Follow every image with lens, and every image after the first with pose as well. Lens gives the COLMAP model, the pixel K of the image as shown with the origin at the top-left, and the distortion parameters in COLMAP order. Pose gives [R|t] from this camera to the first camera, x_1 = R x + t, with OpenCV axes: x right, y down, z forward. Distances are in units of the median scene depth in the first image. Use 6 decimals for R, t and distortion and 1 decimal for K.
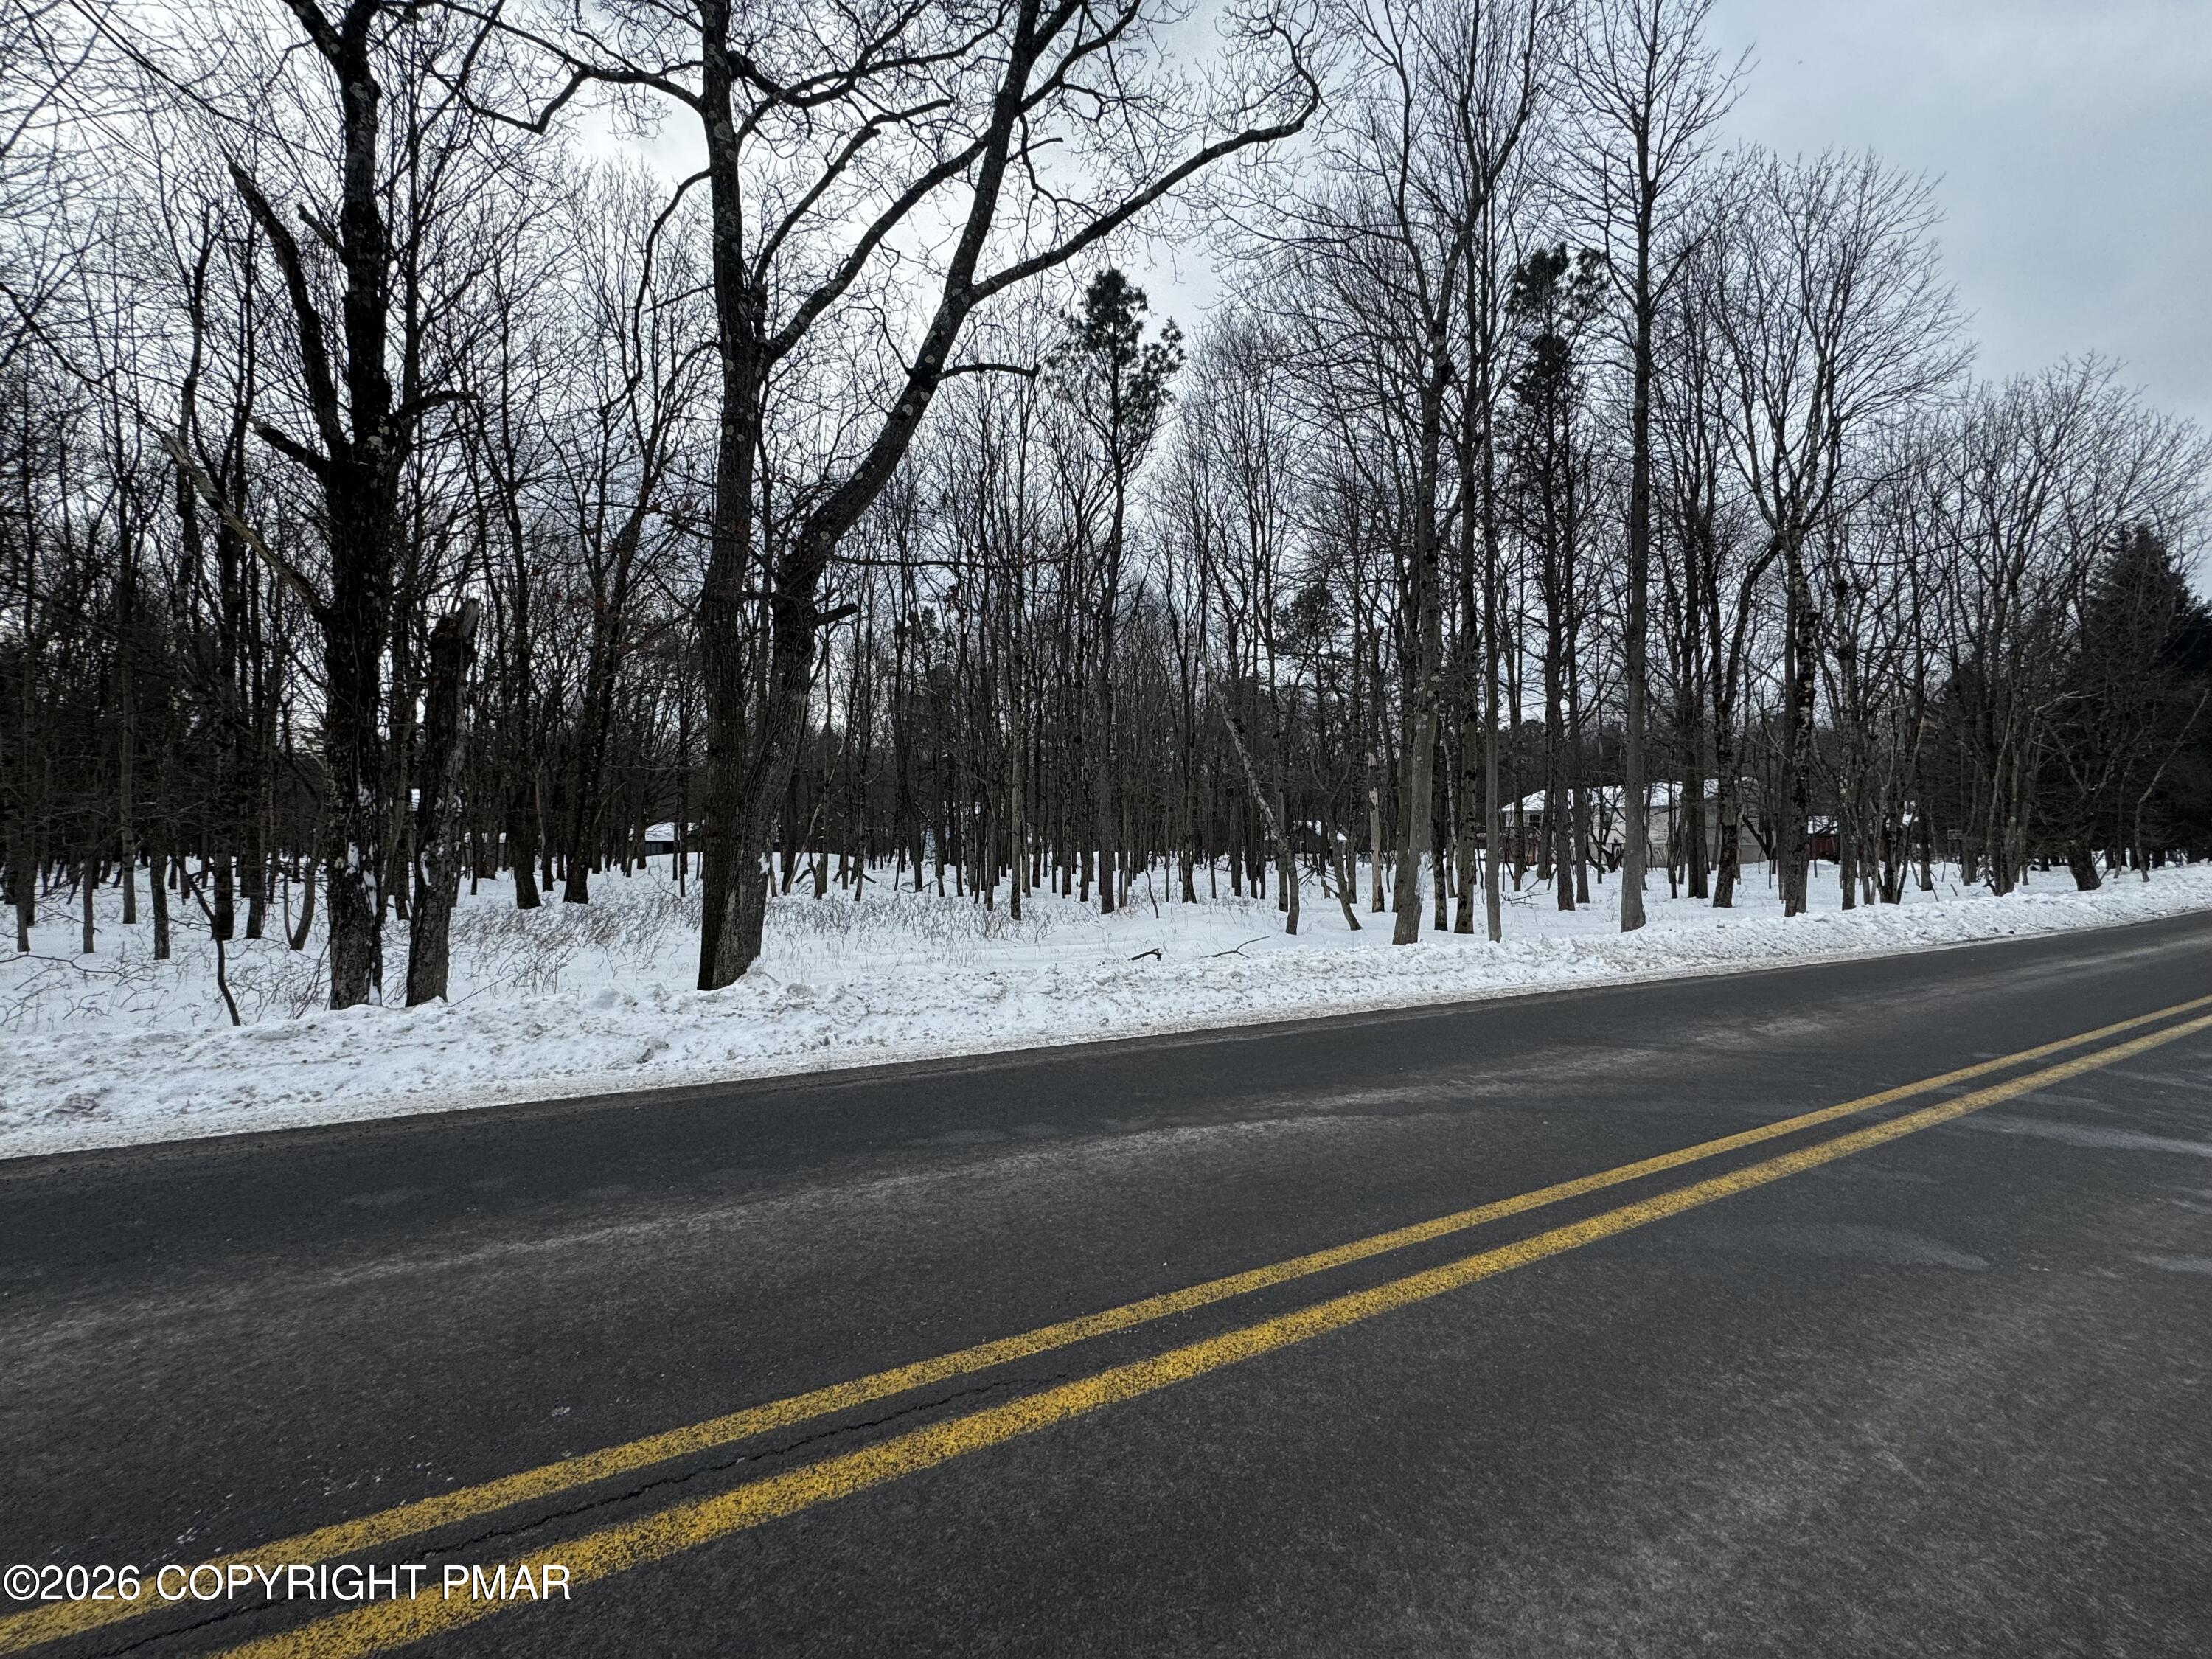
lens RADIAL K [[882.2, 0, 1102.1], [0, 882.2, 845.3], [0, 0, 1]] dist [0.004469, -0.000438]
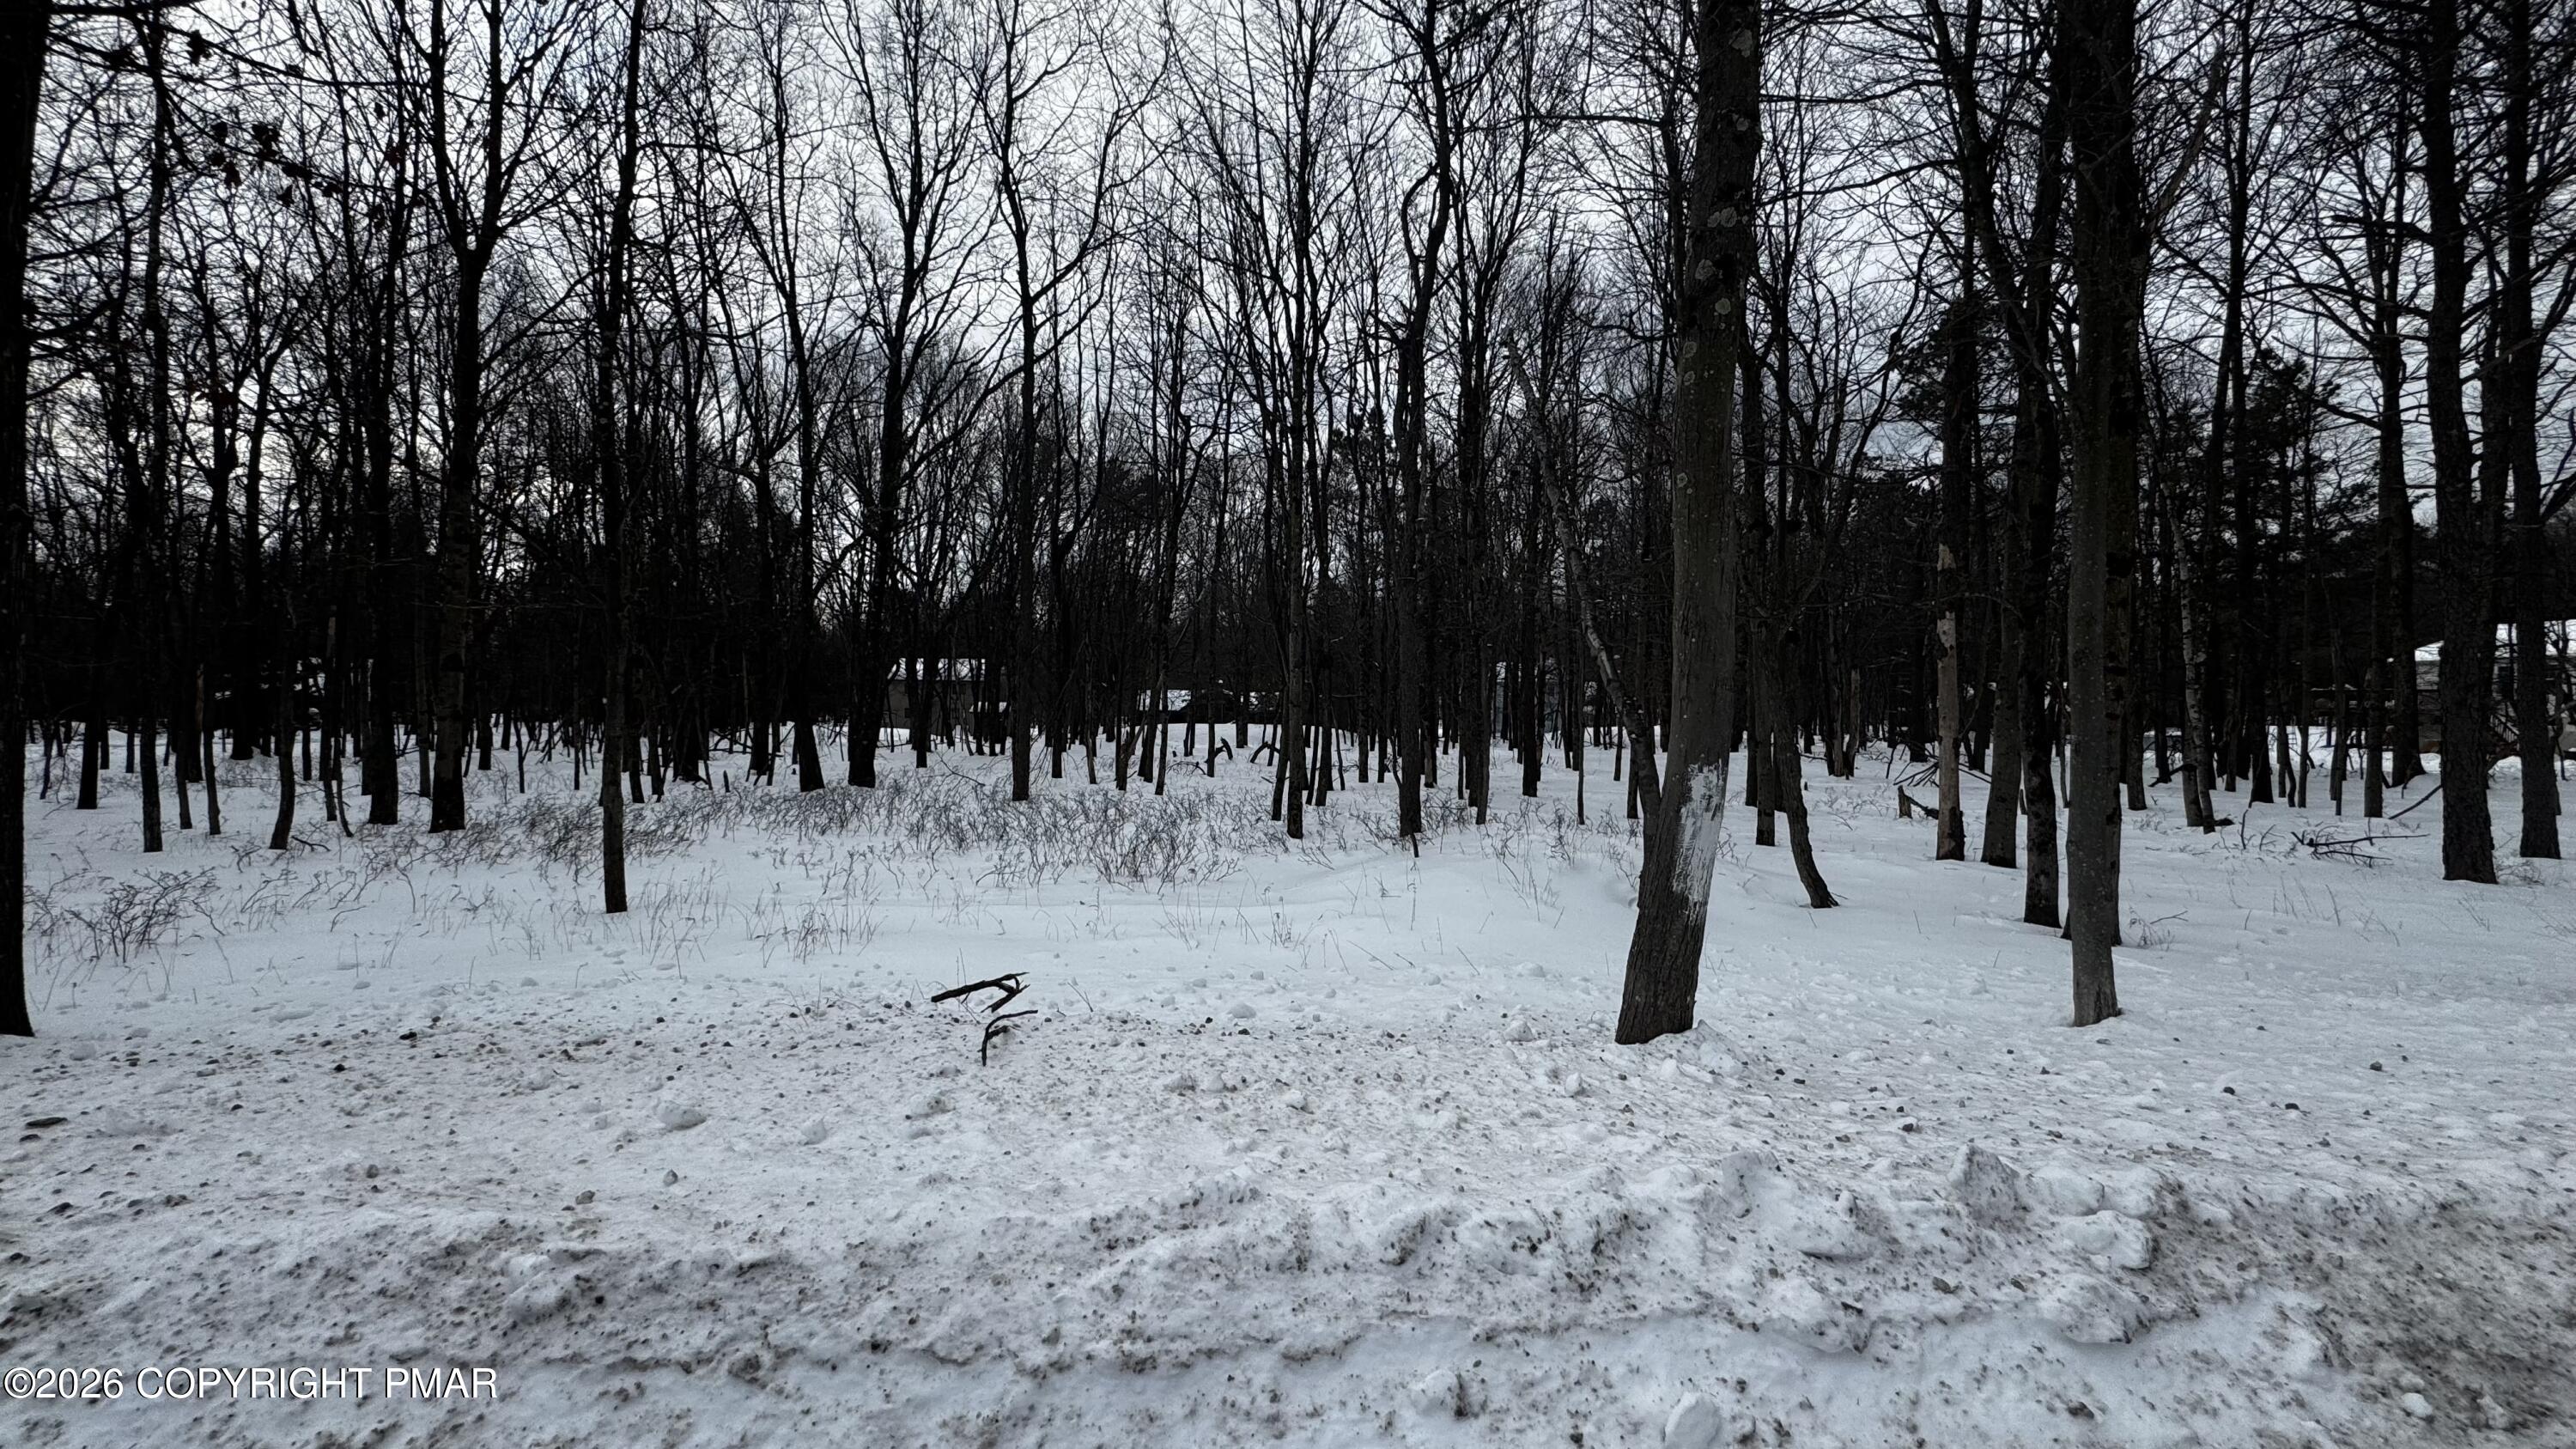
lens RADIAL K [[1018.3, 0, 1284.2], [0, 1018.3, 725.0], [0, 0, 1]] dist [0.001161, 0.000722]
pose [[0.913845, 0.008770, -0.405968, 0.161195], [-0.004482, 0.999924, 0.011512, -0.004838], [0.406038, -0.008701, 0.913815, 0.252747]]
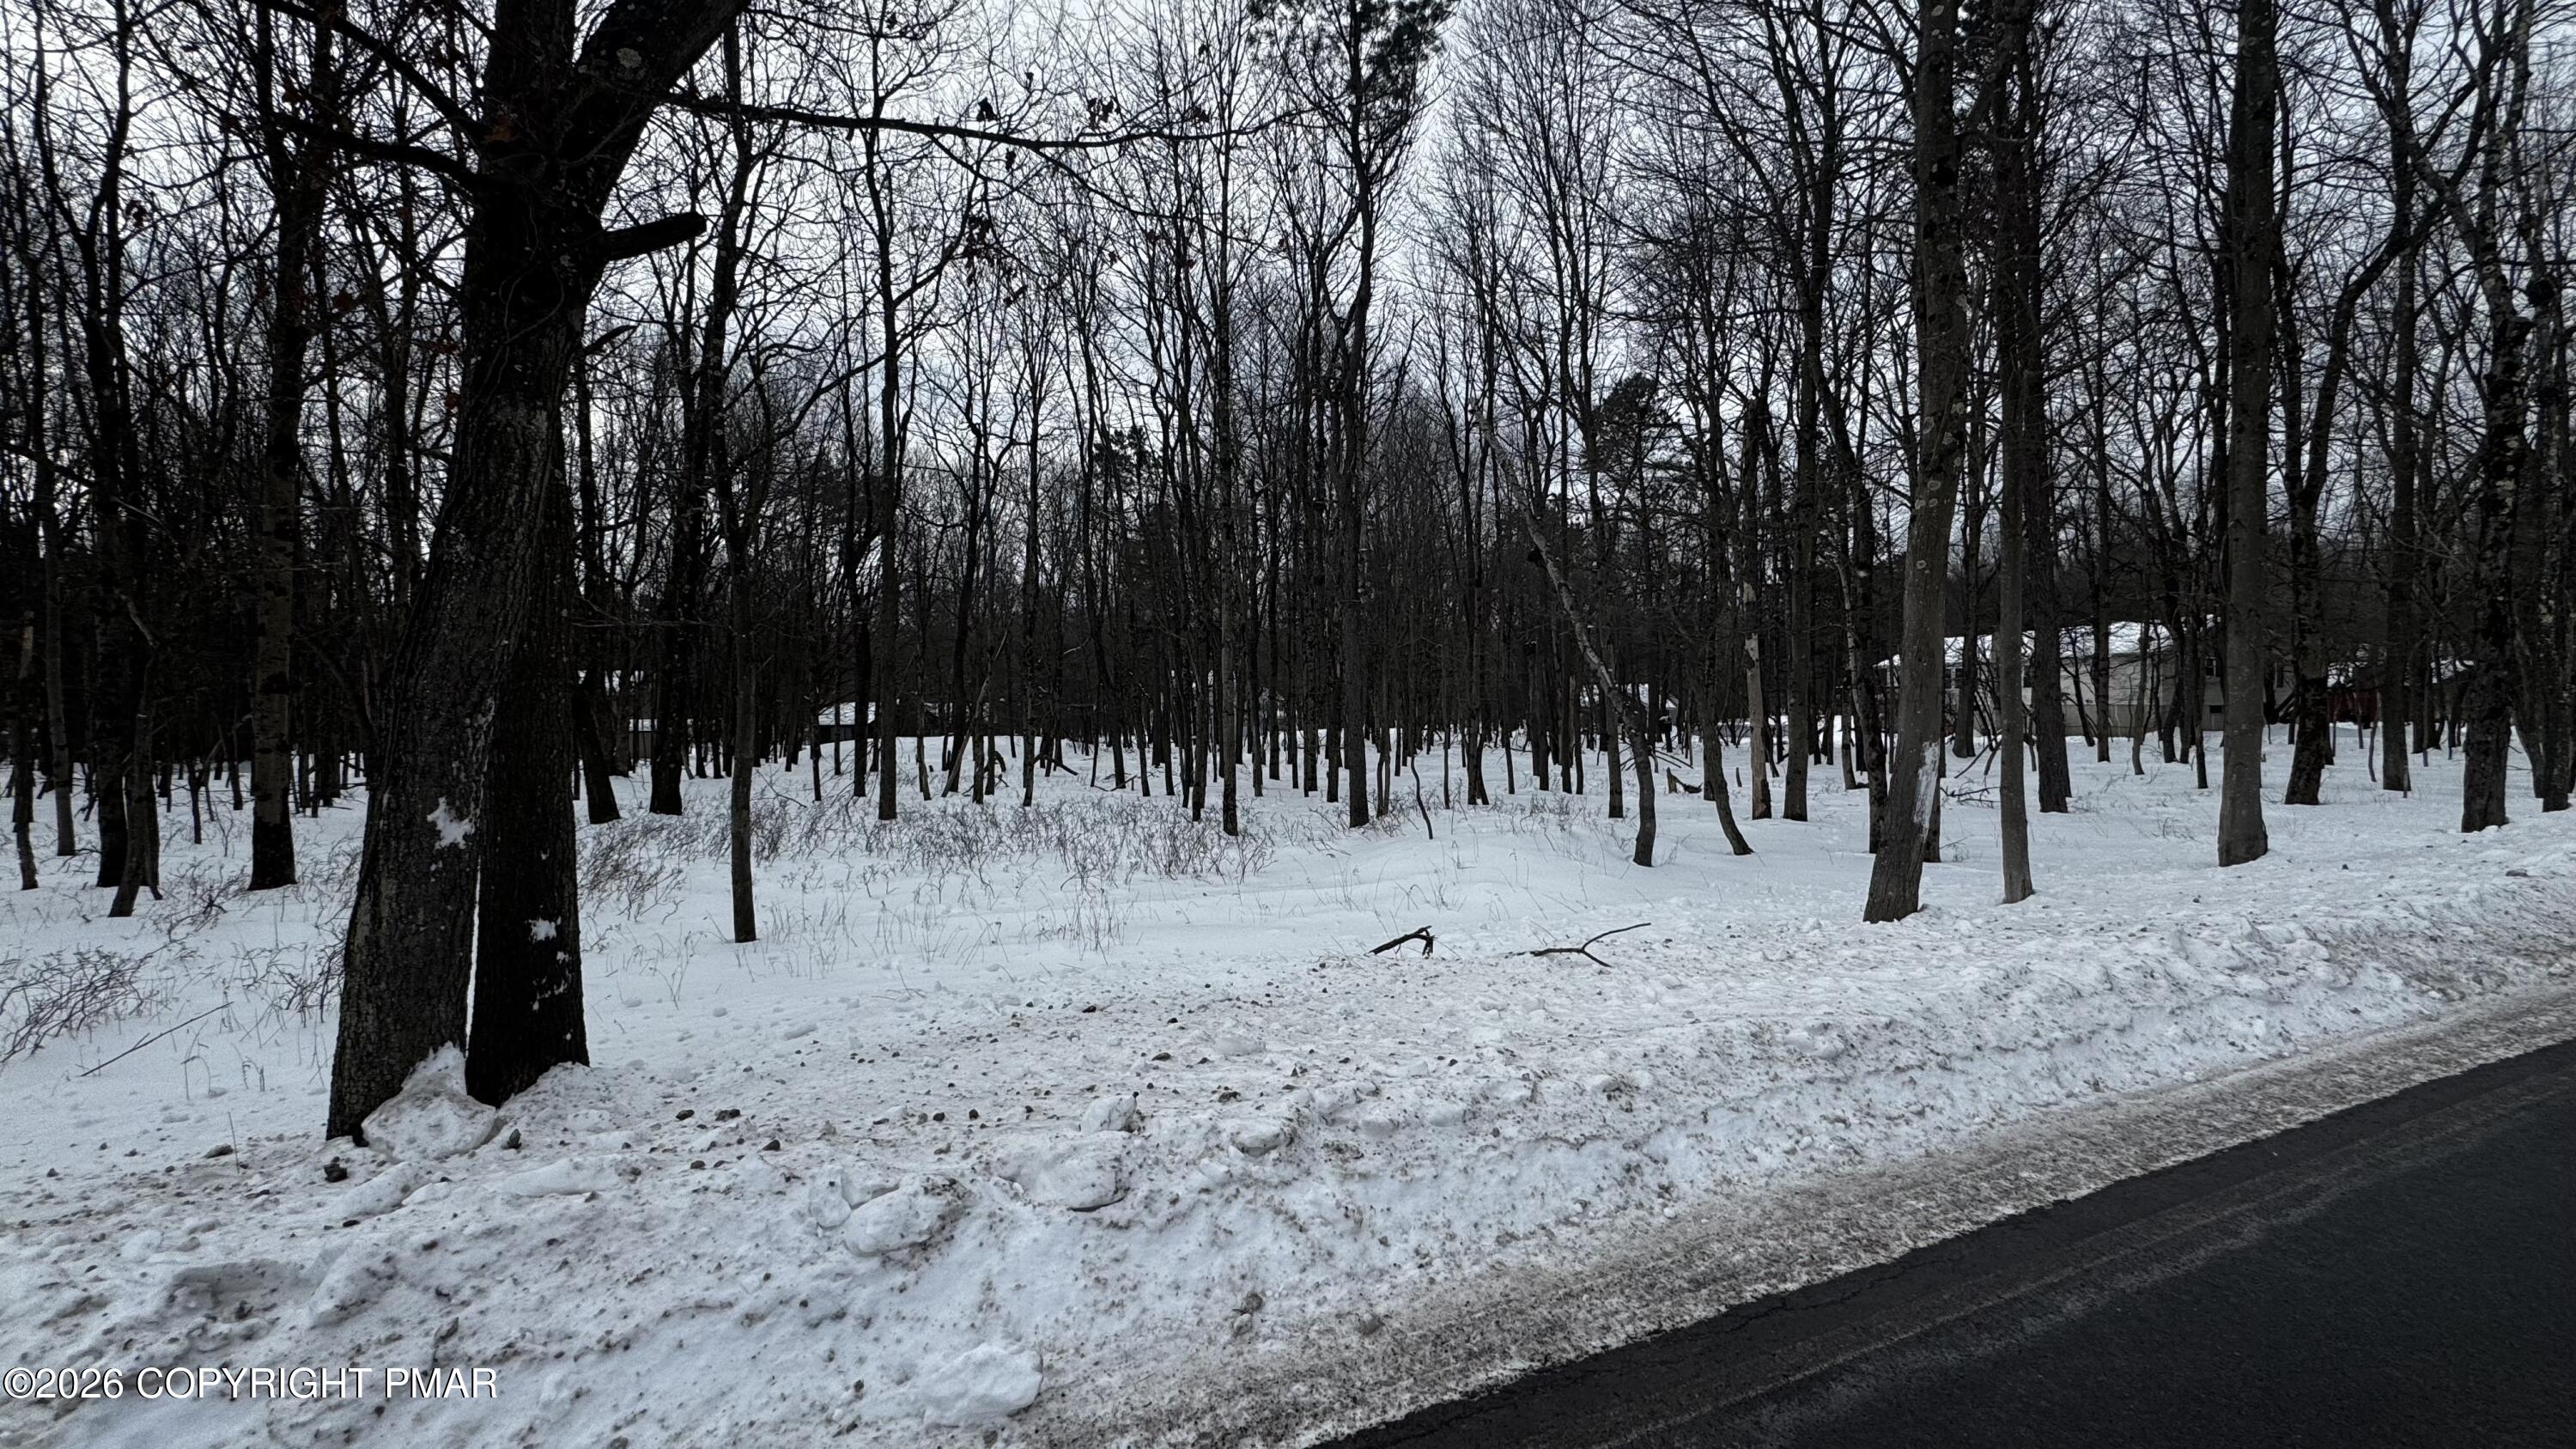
lens RADIAL K [[1018.3, 0, 1283.7], [0, 1018.3, 725.5], [0, 0, 1]] dist [0.001161, 0.000722]
pose [[0.996114, -0.018692, -0.086073, 0.013244], [0.019308, 0.999794, 0.006325, -0.005823], [0.085937, -0.007962, 0.996269, 0.154495]]
